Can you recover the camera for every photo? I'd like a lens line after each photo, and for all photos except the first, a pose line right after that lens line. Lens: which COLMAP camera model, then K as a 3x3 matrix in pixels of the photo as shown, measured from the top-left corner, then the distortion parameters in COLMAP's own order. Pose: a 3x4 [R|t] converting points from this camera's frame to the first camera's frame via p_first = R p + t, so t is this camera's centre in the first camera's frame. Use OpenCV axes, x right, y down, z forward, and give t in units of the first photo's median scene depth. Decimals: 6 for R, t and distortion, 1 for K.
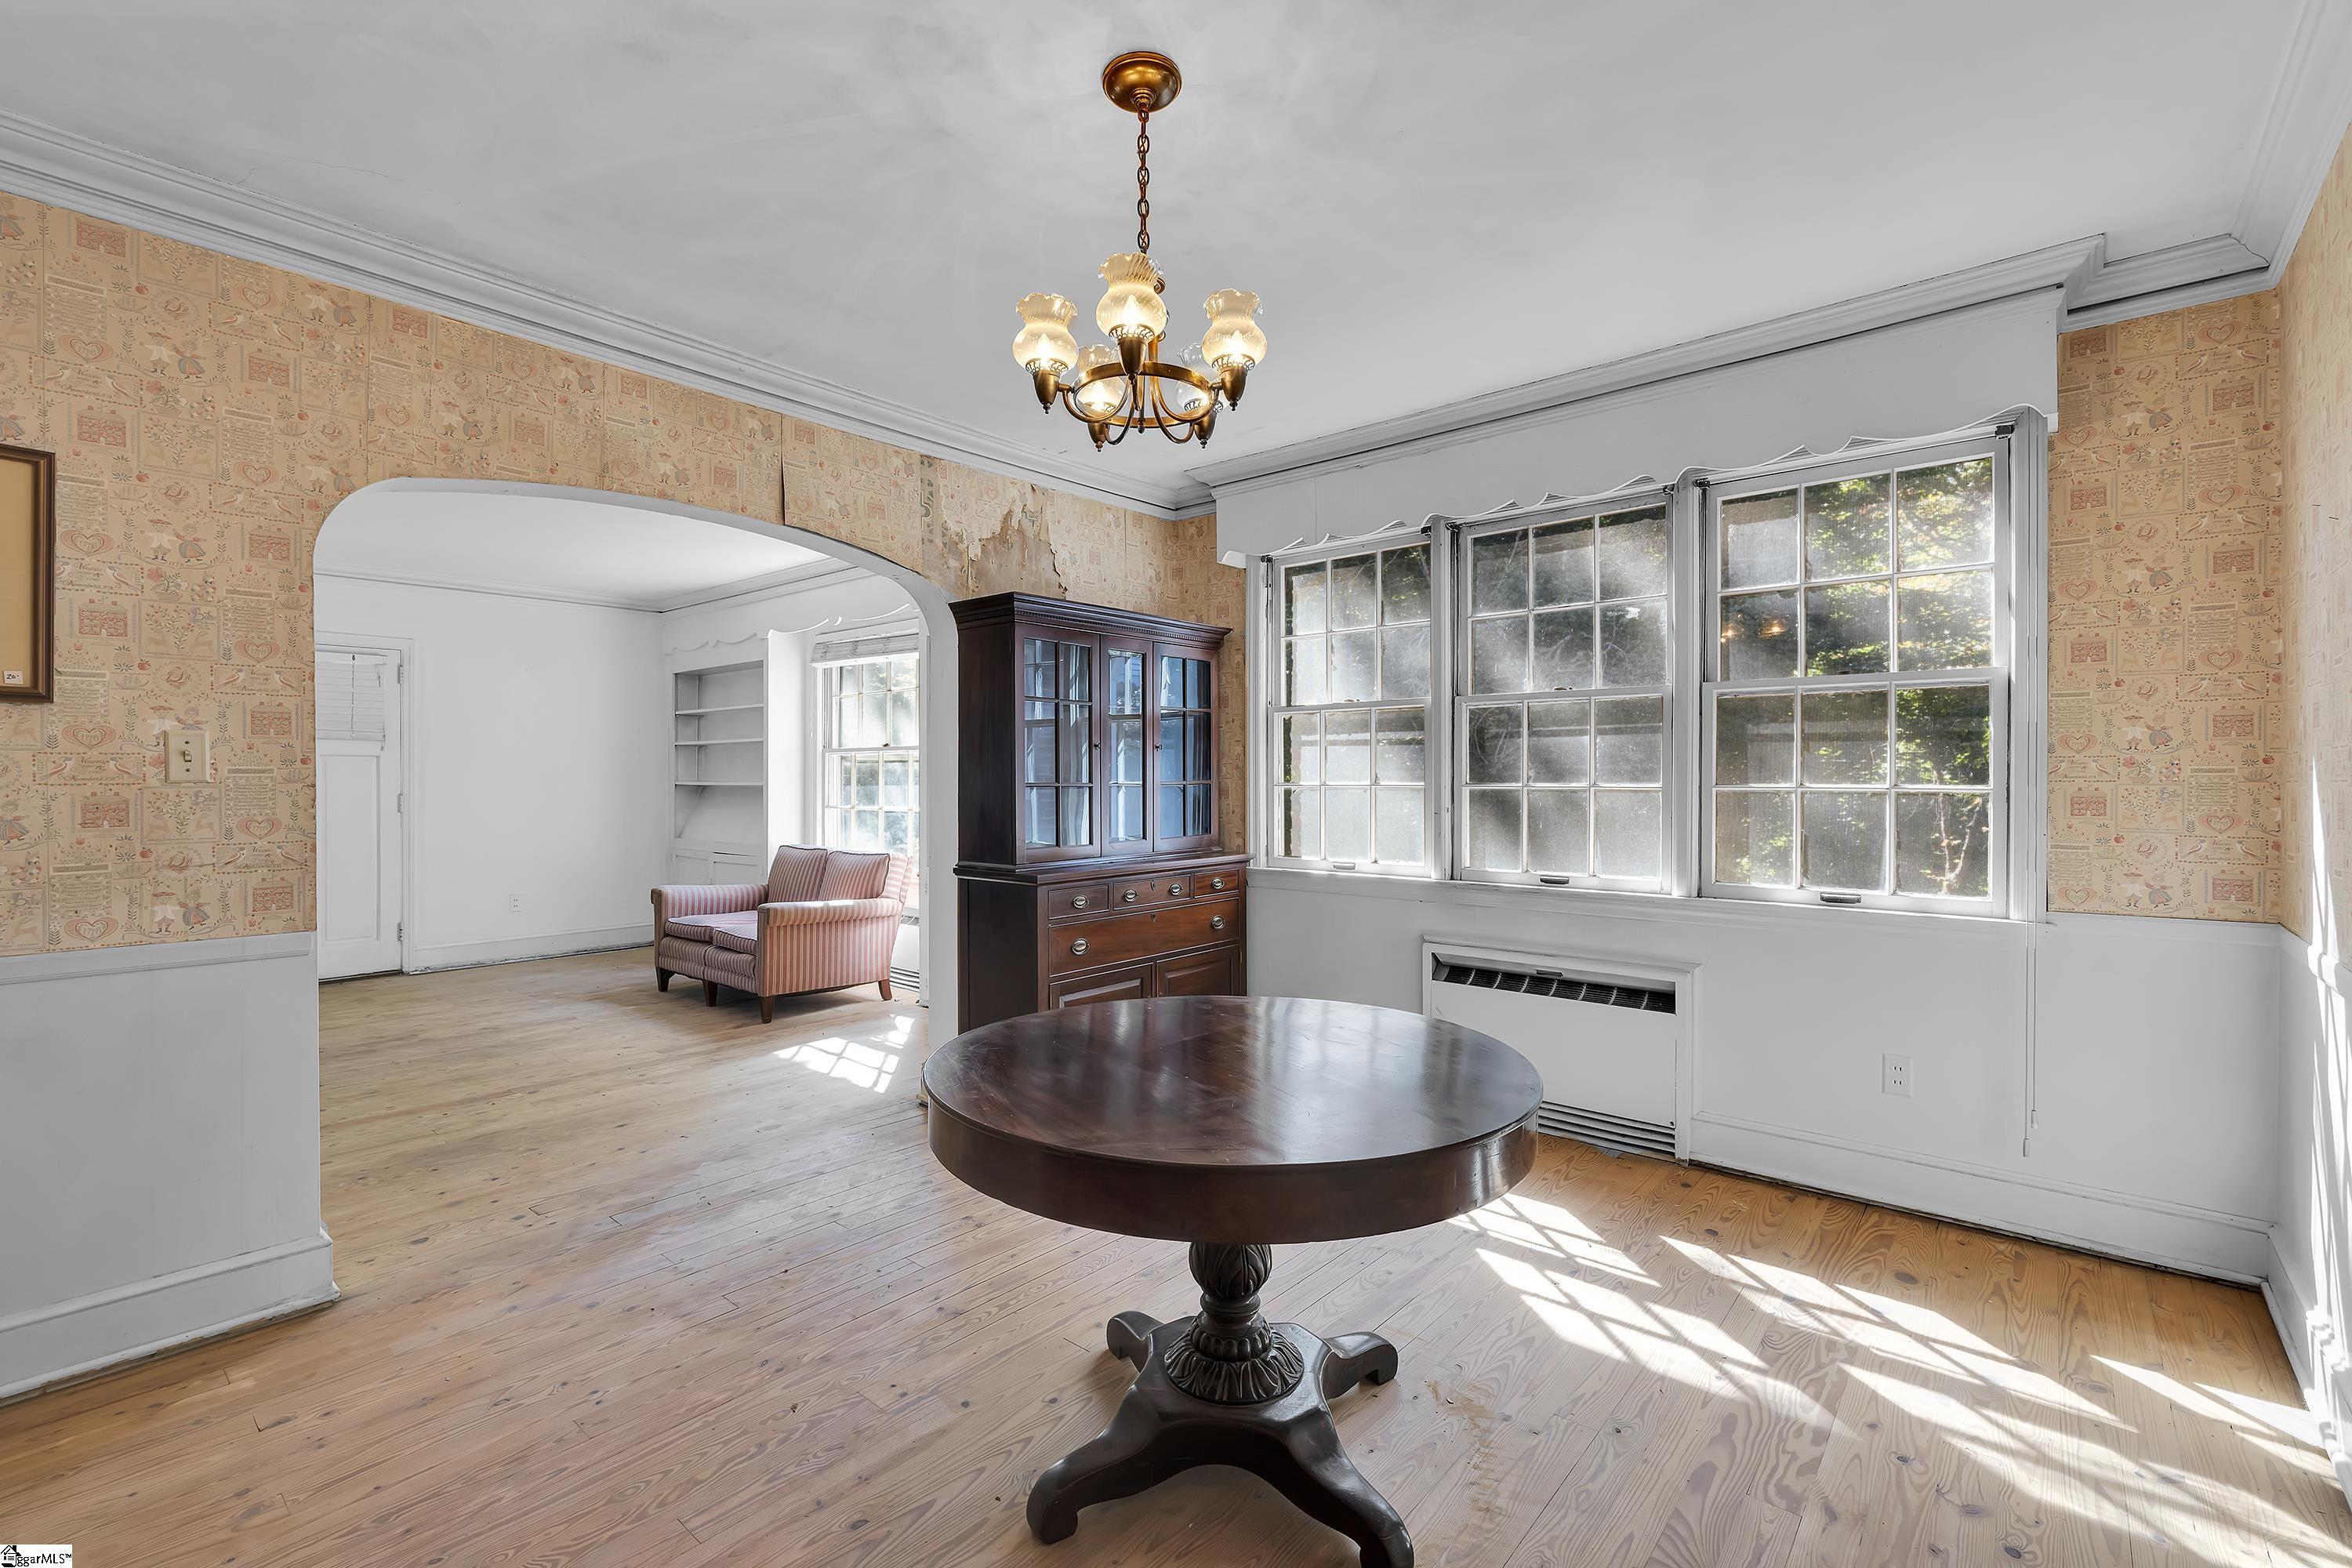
lens RADIAL K [[1024.2, 0, 1178.4], [0, 1024.2, 776.0], [0, 0, 1]] dist [-0.004324, 0.000086]
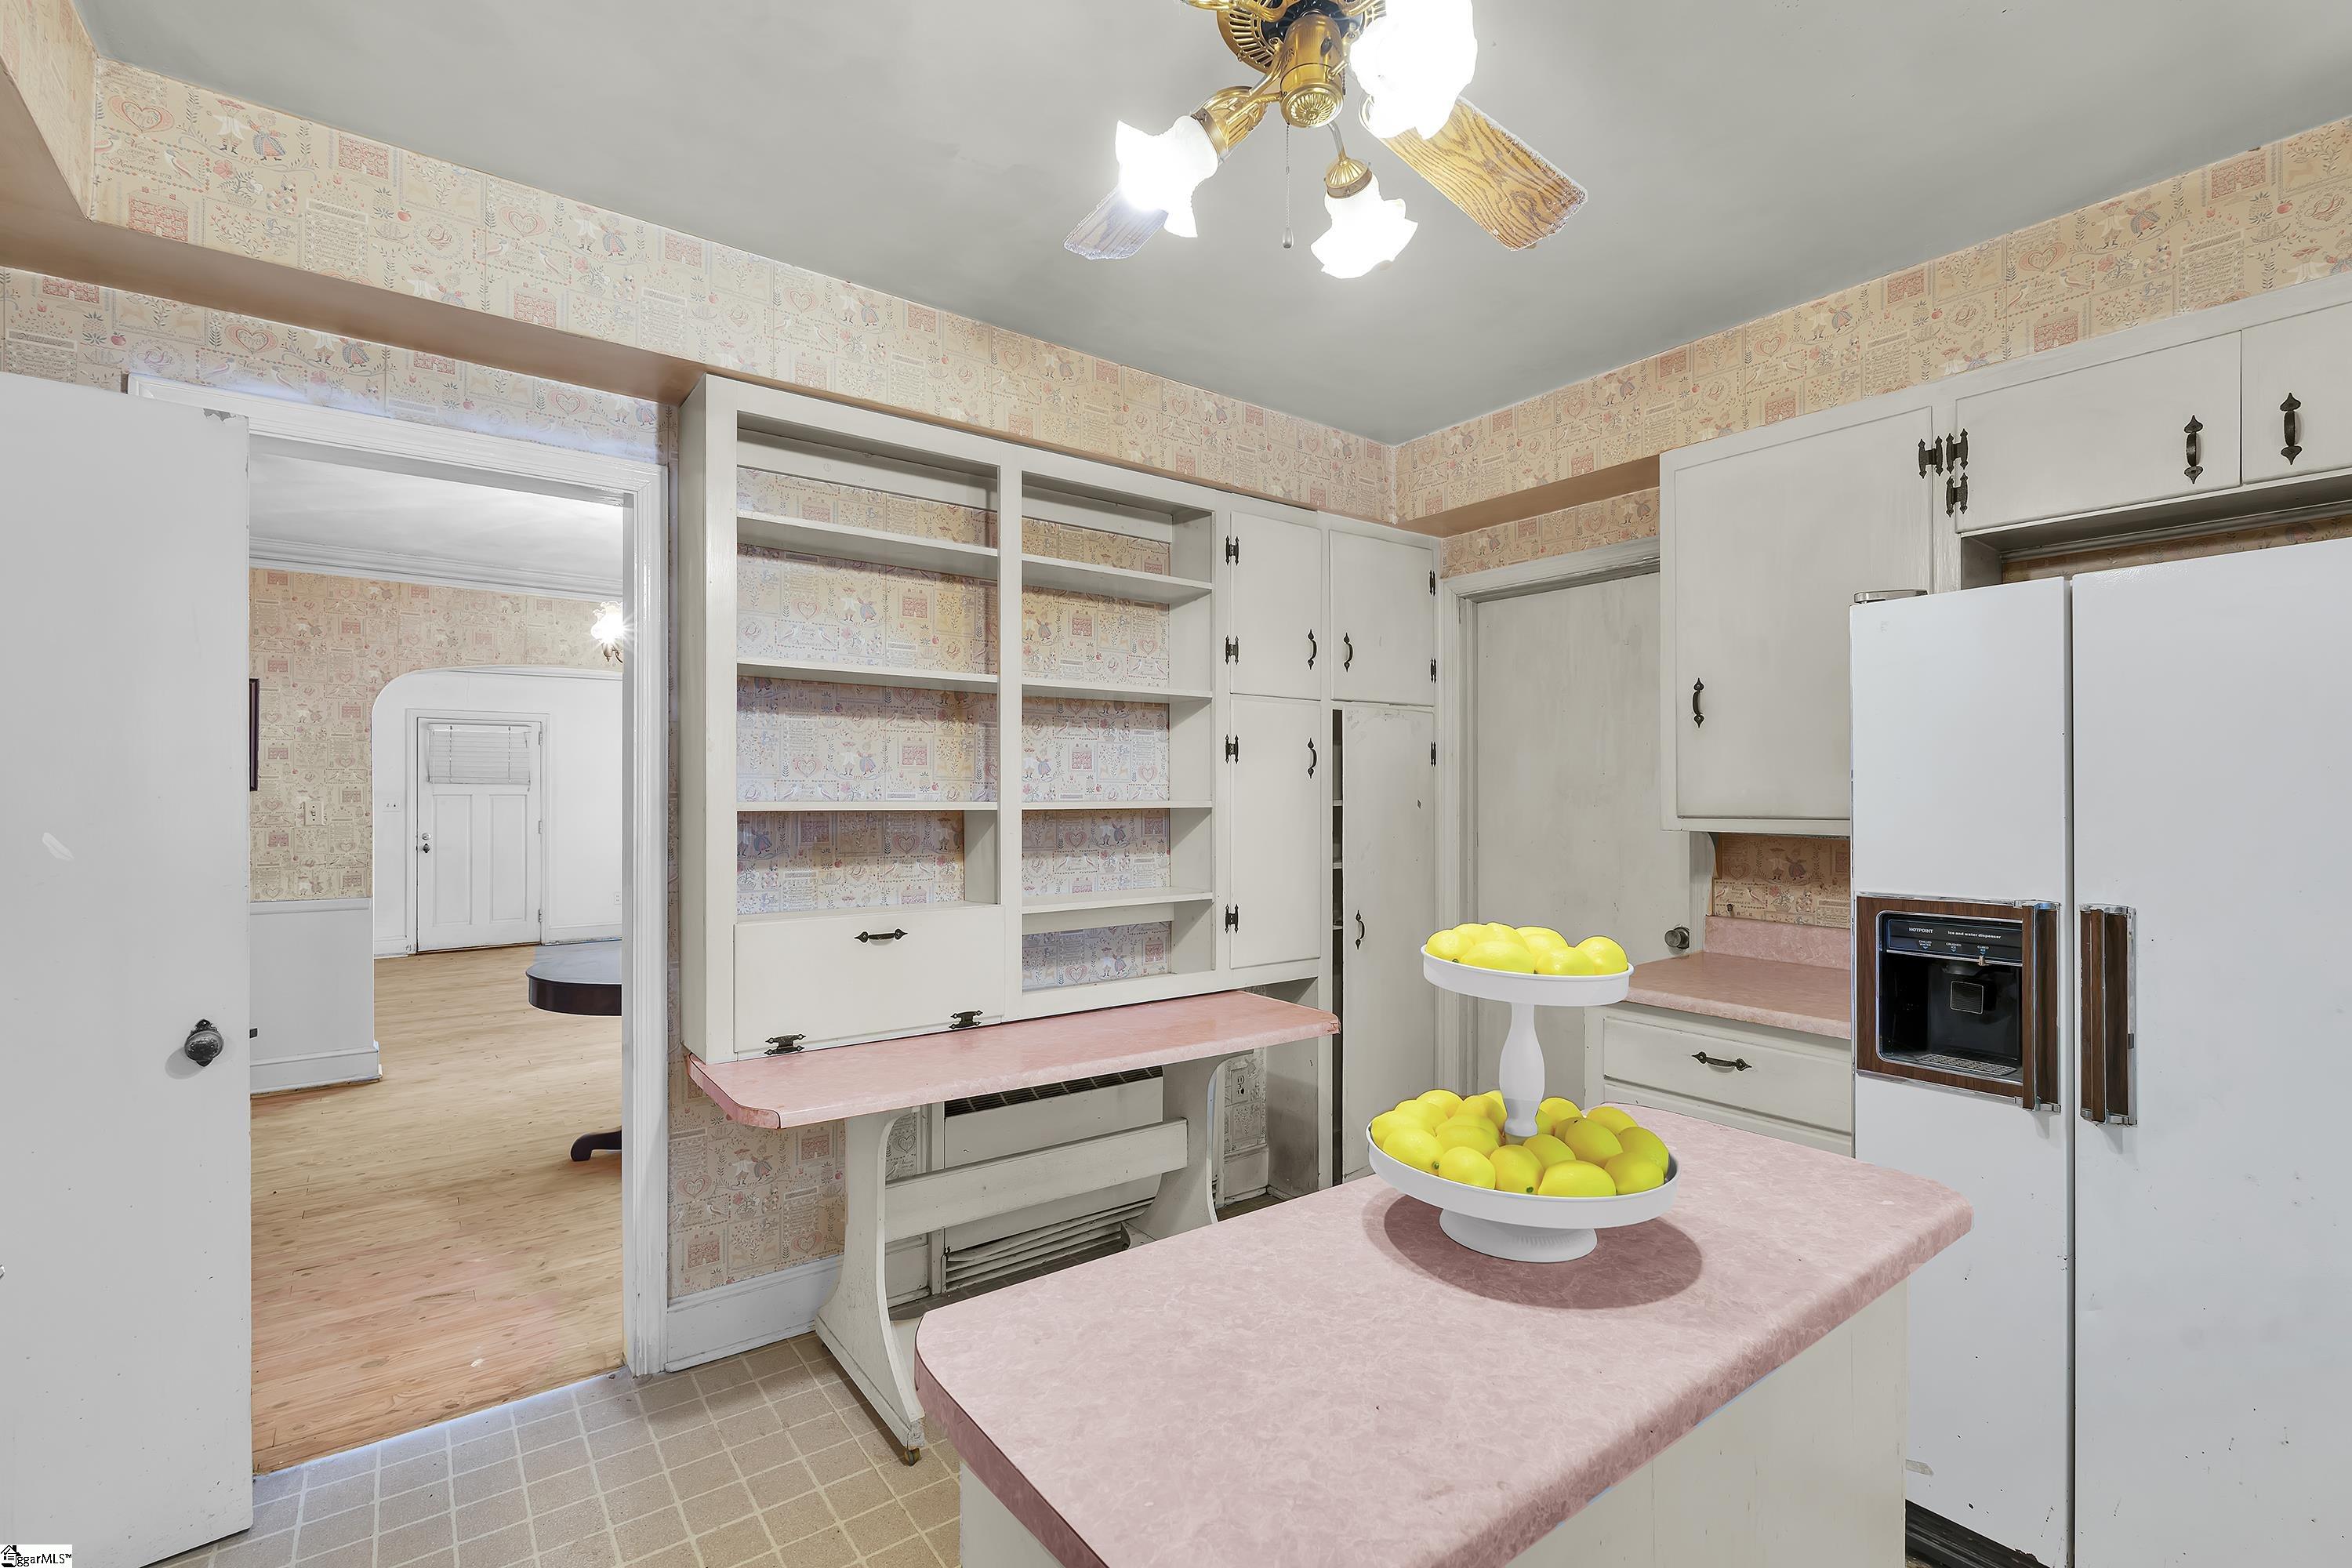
lens RADIAL K [[1024.2, 0, 1162.0], [0, 1024.2, 790.3], [0, 0, 1]] dist [-0.004324, 0.000086]
pose [[0.978340, -0.001838, -0.206995, 1.139414], [0.001055, 0.999992, -0.003891, -0.054009], [0.207000, 0.003588, 0.978334, -0.683644]]
